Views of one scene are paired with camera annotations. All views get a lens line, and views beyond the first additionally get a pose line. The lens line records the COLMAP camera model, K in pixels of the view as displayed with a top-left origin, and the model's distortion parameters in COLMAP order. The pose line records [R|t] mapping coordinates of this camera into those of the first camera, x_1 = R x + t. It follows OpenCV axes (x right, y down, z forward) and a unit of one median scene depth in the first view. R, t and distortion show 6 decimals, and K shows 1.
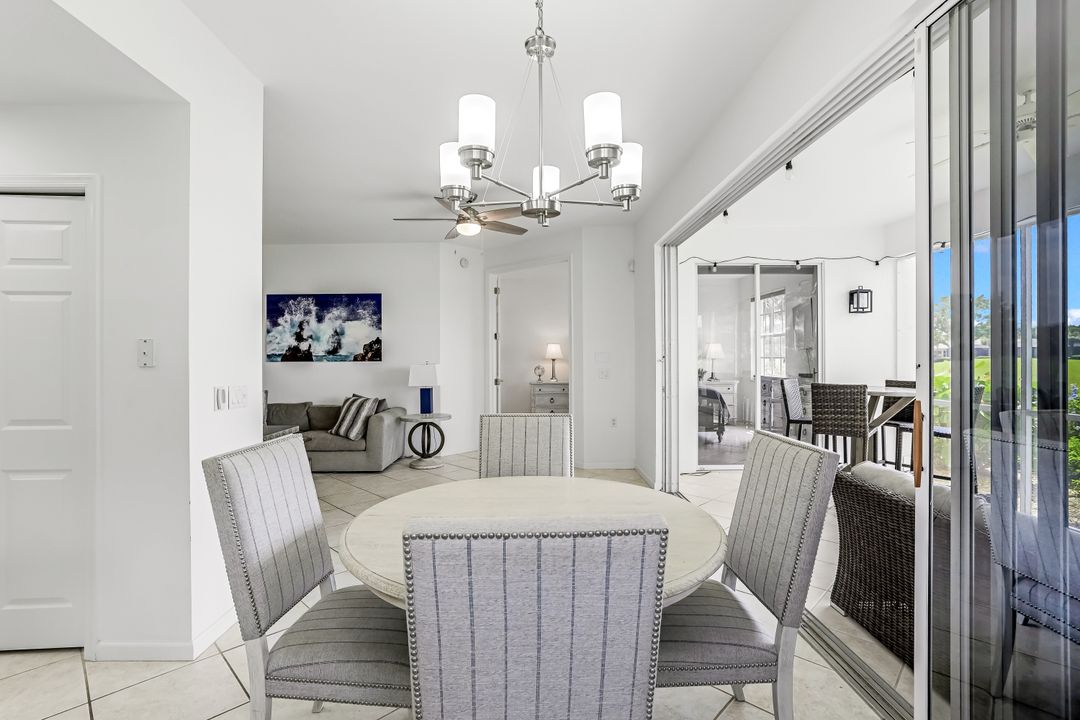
lens RADIAL K [[491.7, 0, 542.5], [0, 491.7, 357.1], [0, 0, 1]] dist [-0.001845, 0.002085]
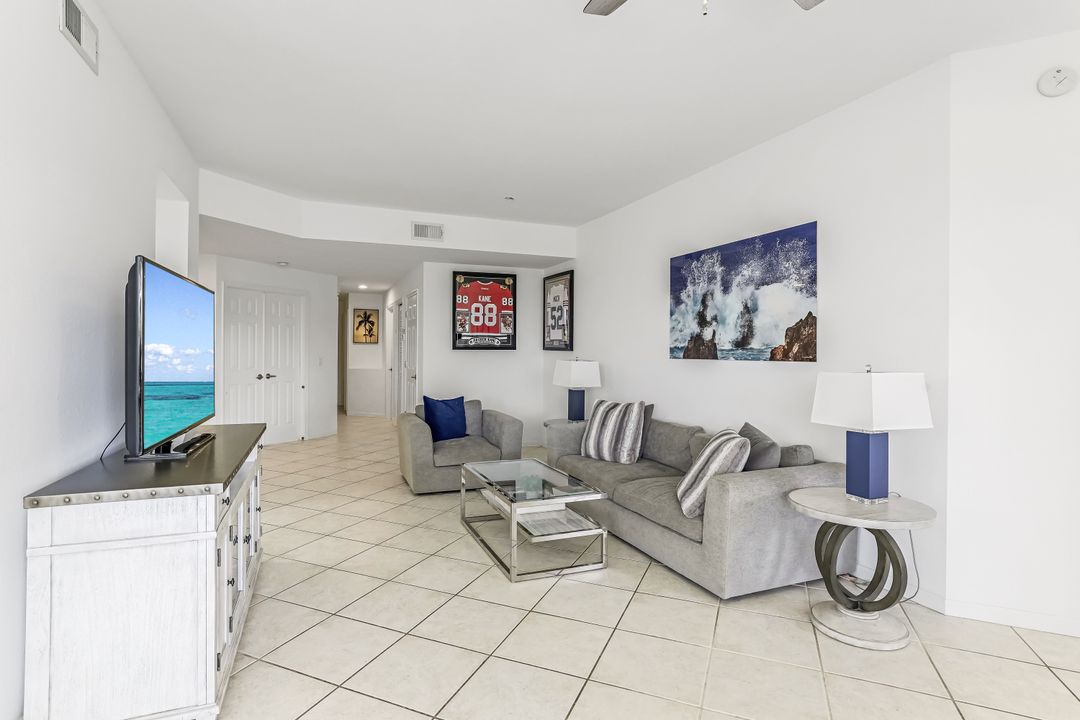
lens RADIAL K [[550.2, 0, 542.8], [0, 550.2, 352.7], [0, 0, 1]] dist [-0.008516, 0.000111]
pose [[0.375187, 0.008964, -0.926906, 0.071045], [-0.002080, 0.999959, 0.008829, -0.004616], [0.926947, -0.001384, 0.375190, 0.552498]]
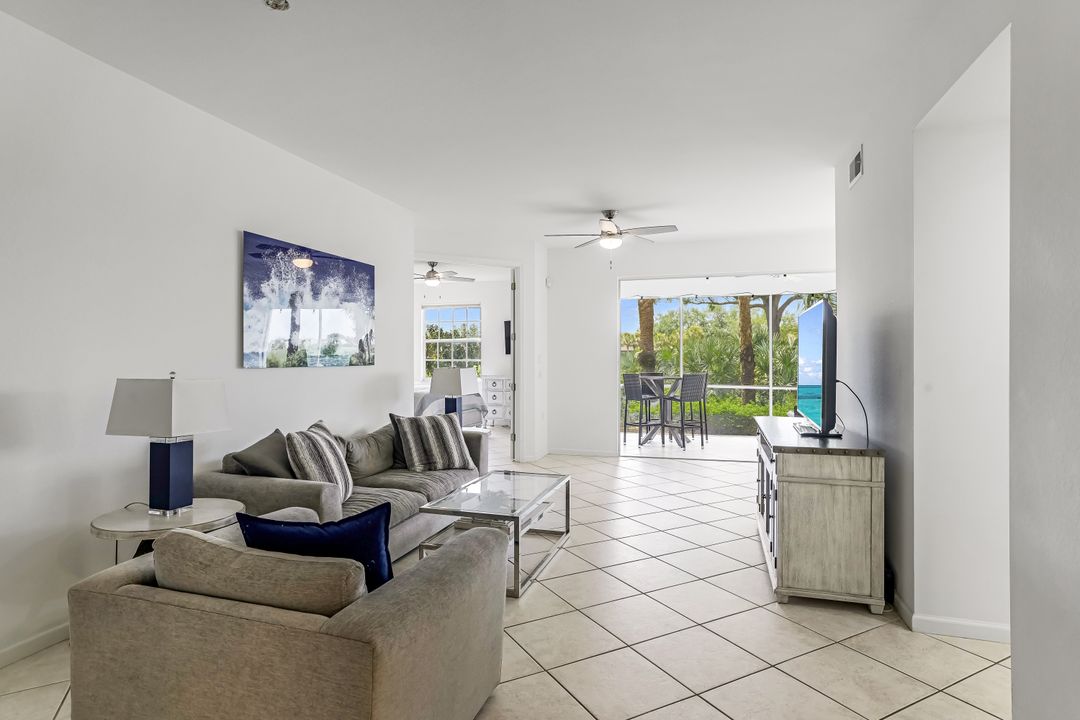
lens RADIAL K [[550.7, 0, 537.9], [0, 550.7, 364.6], [0, 0, 1]] dist [-0.035166, 0.010787]
pose [[0.334333, -0.003417, 0.942449, -0.970505], [-0.002831, 0.999985, 0.004630, 0.002710], [-0.942451, -0.004216, 0.334319, 0.537698]]
